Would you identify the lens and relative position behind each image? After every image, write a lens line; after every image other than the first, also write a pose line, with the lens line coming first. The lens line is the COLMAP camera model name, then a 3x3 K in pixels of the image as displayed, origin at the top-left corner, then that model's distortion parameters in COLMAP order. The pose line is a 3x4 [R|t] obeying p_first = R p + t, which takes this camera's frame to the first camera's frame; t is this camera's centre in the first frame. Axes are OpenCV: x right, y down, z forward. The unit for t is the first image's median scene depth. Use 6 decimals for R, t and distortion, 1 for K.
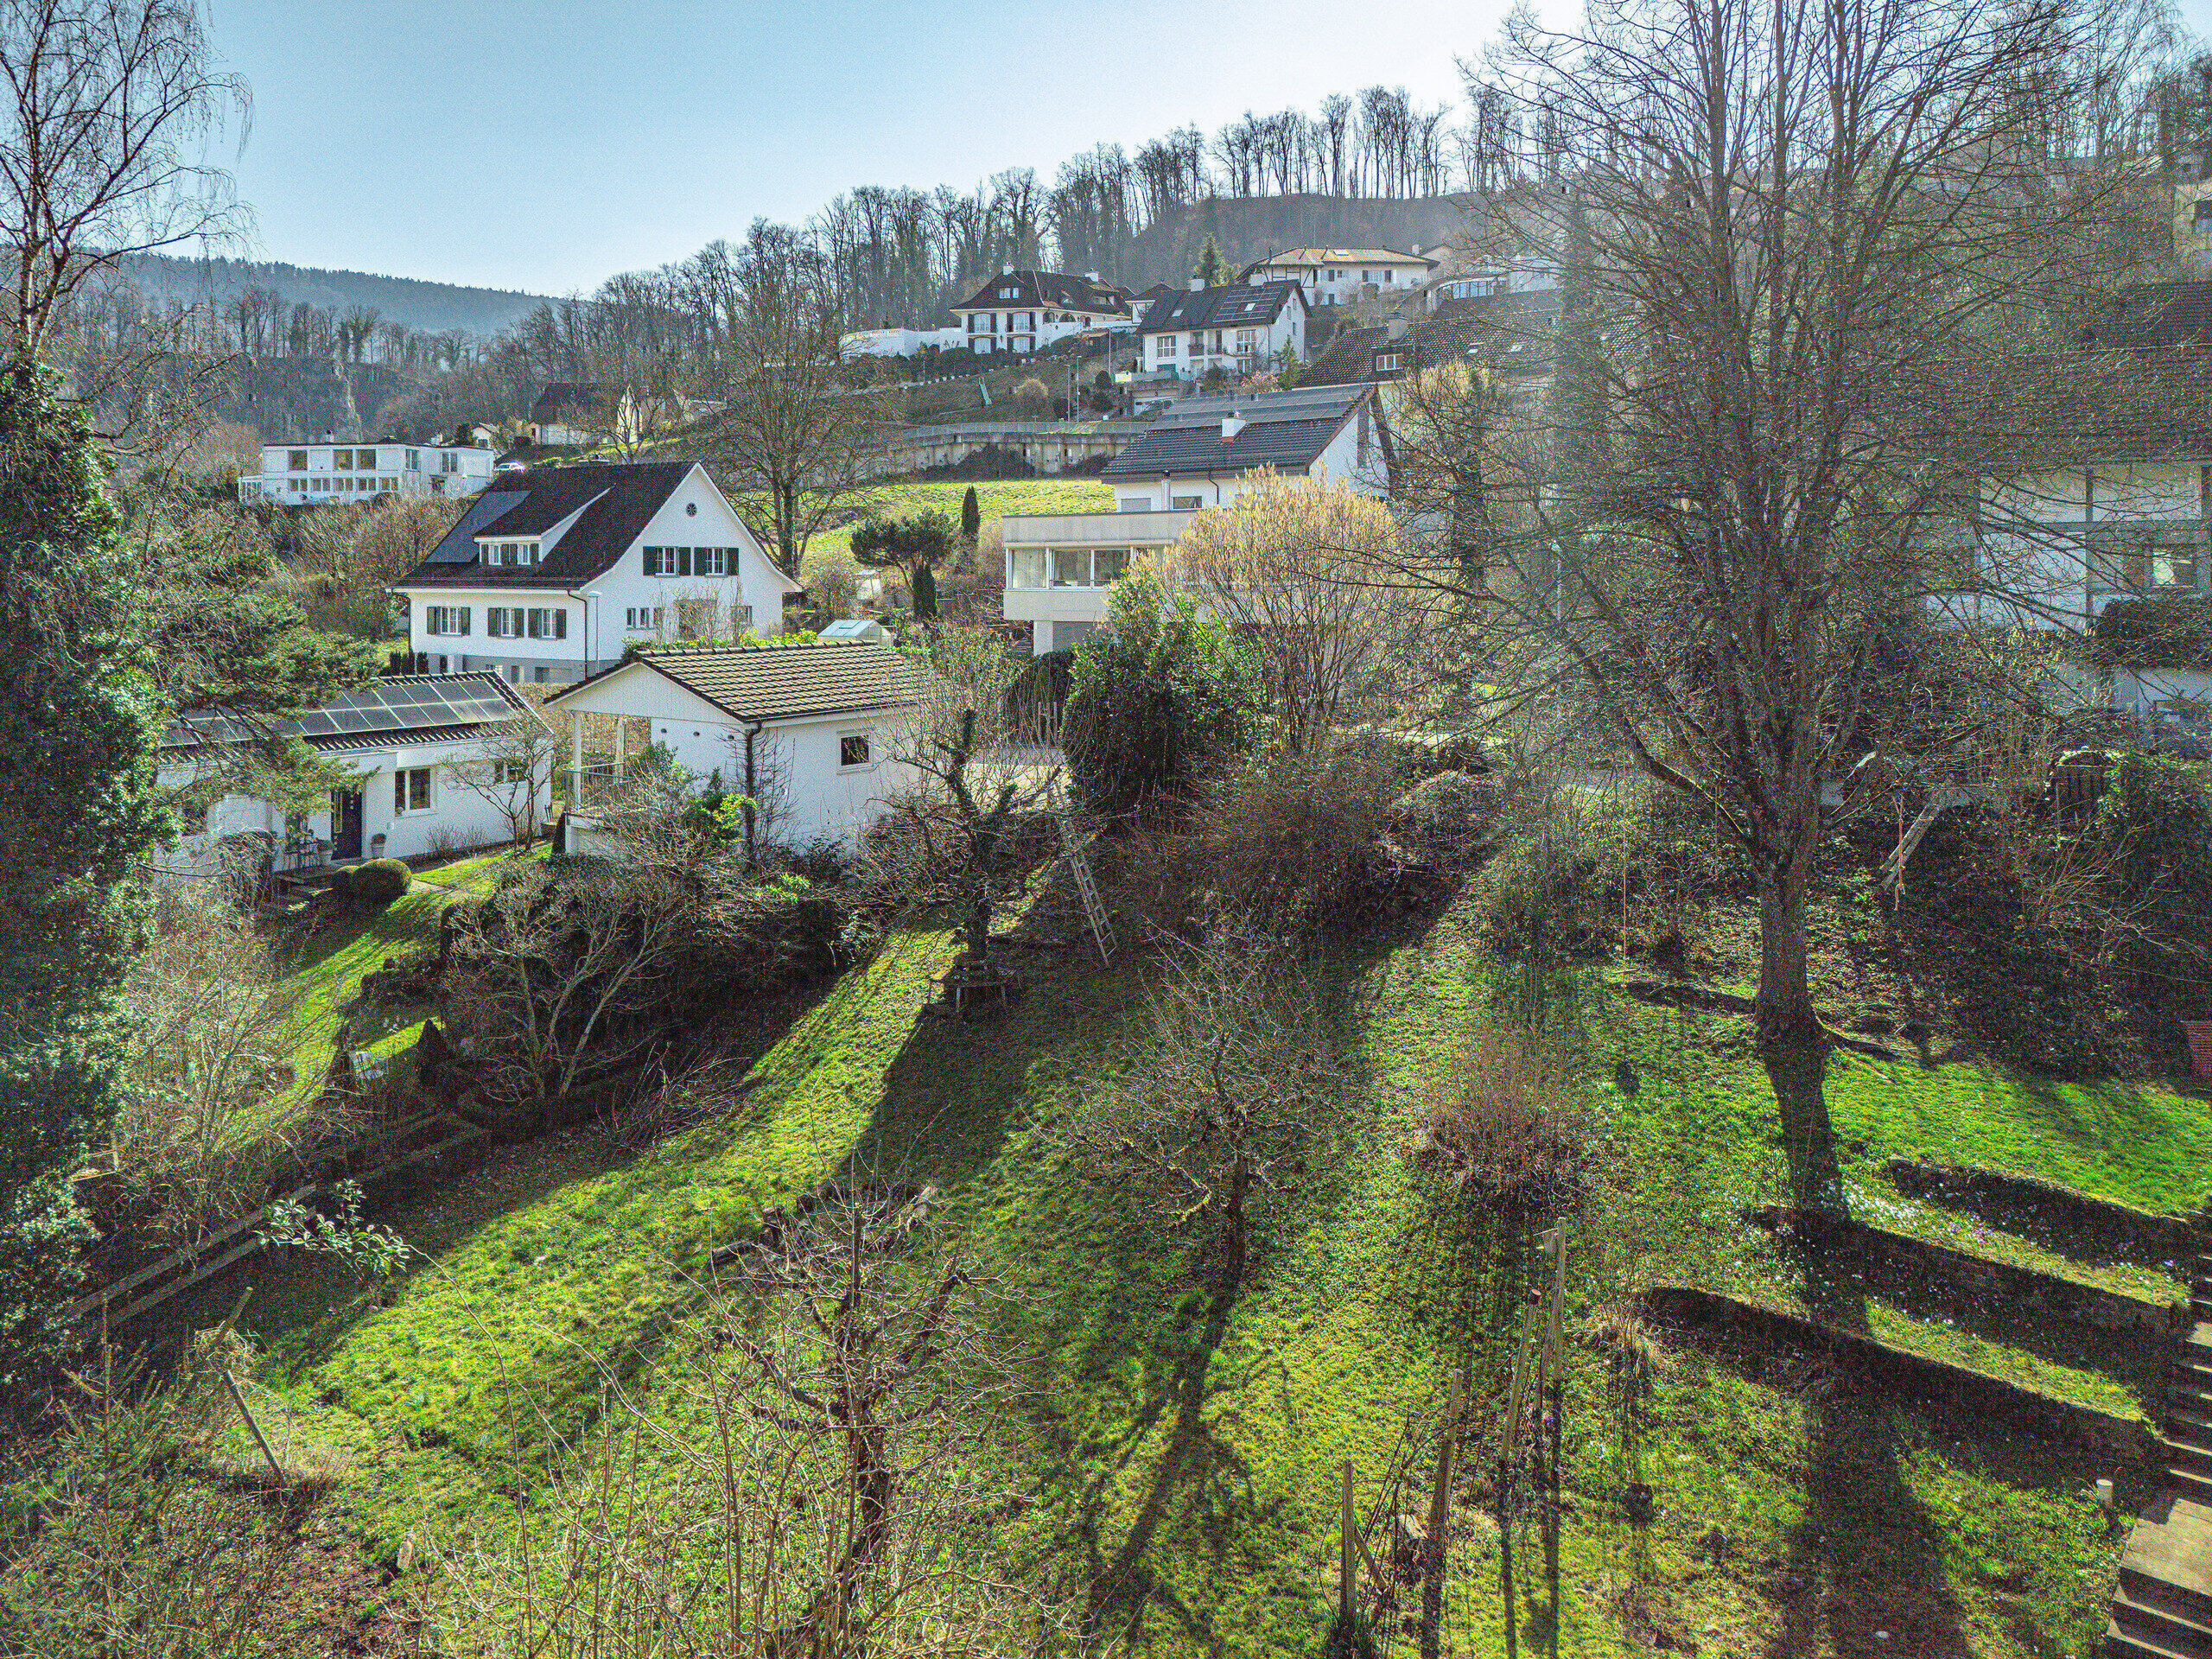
lens RADIAL K [[1719.9, 0, 1107.8], [0, 1719.9, 551.1], [0, 0, 1]] dist [0.062387, -0.056725]
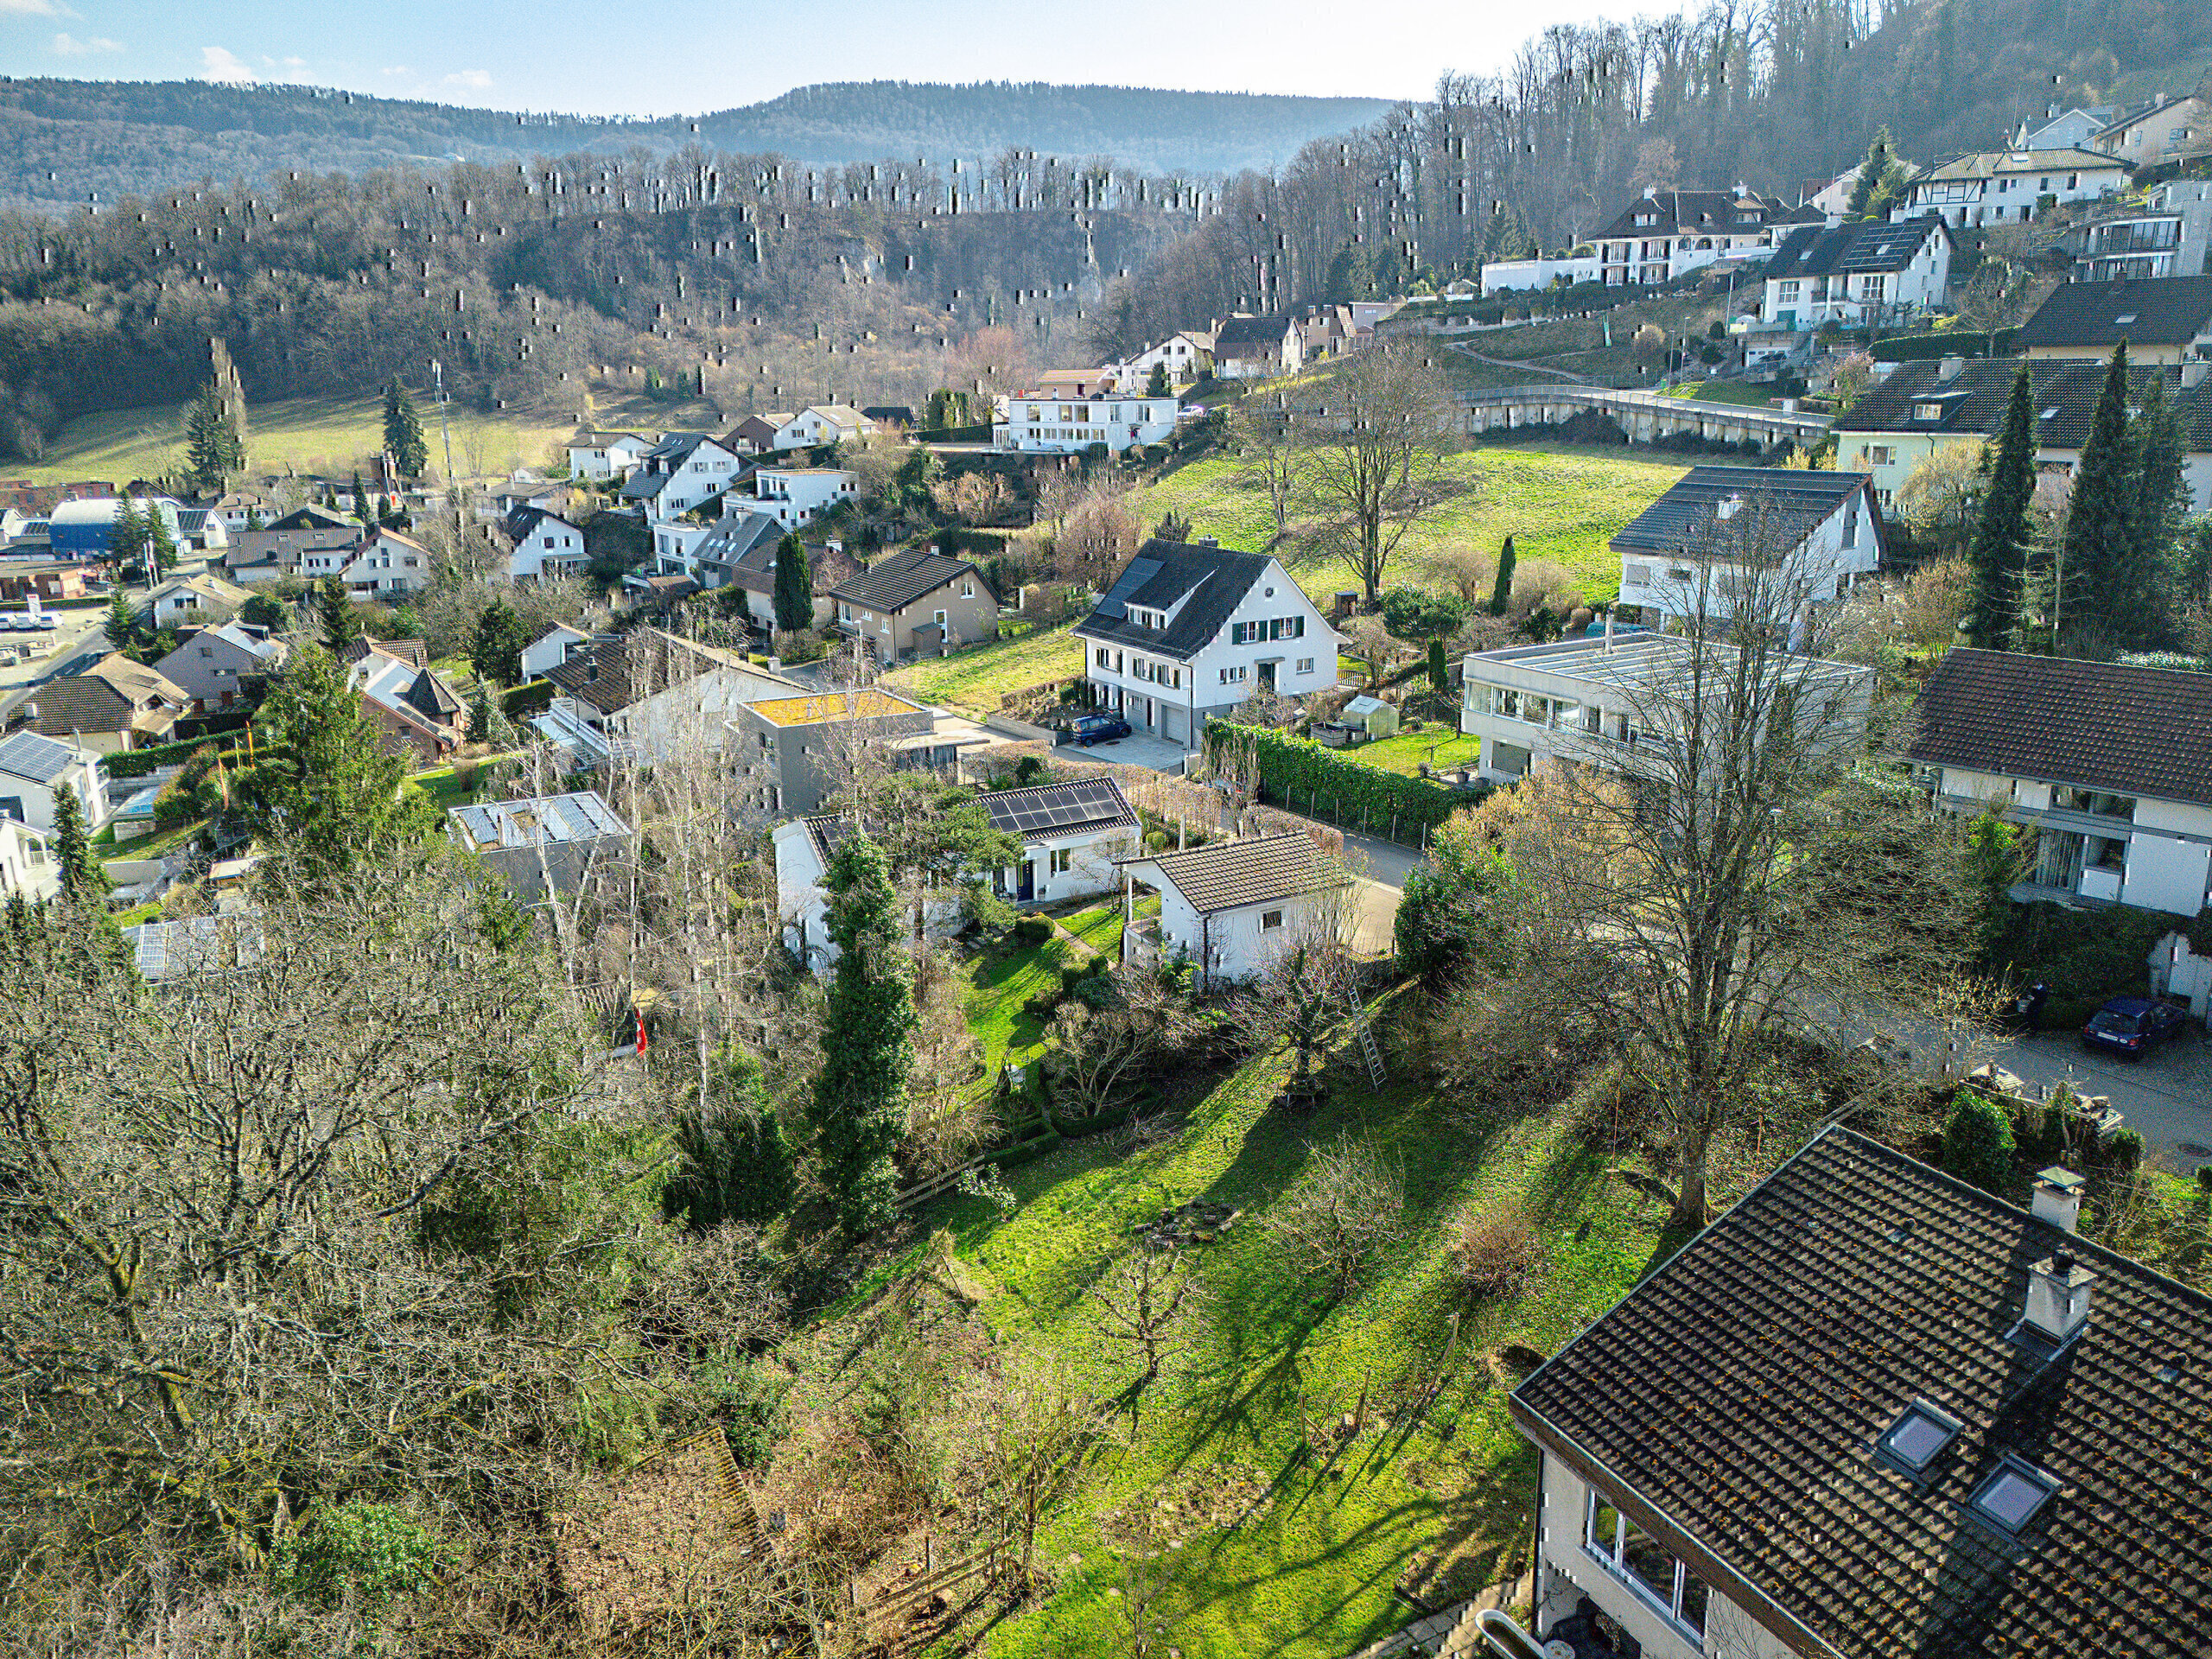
lens RADIAL K [[1617.2, 0, 1108.0], [0, 1617.2, 789.0], [0, 0, 1]] dist [0.086729, -0.071549]
pose [[0.918695, 0.090076, -0.384560, 0.147743], [0.012642, 0.966442, 0.256574, -0.203377], [0.394766, -0.240575, 0.886726, -0.221724]]
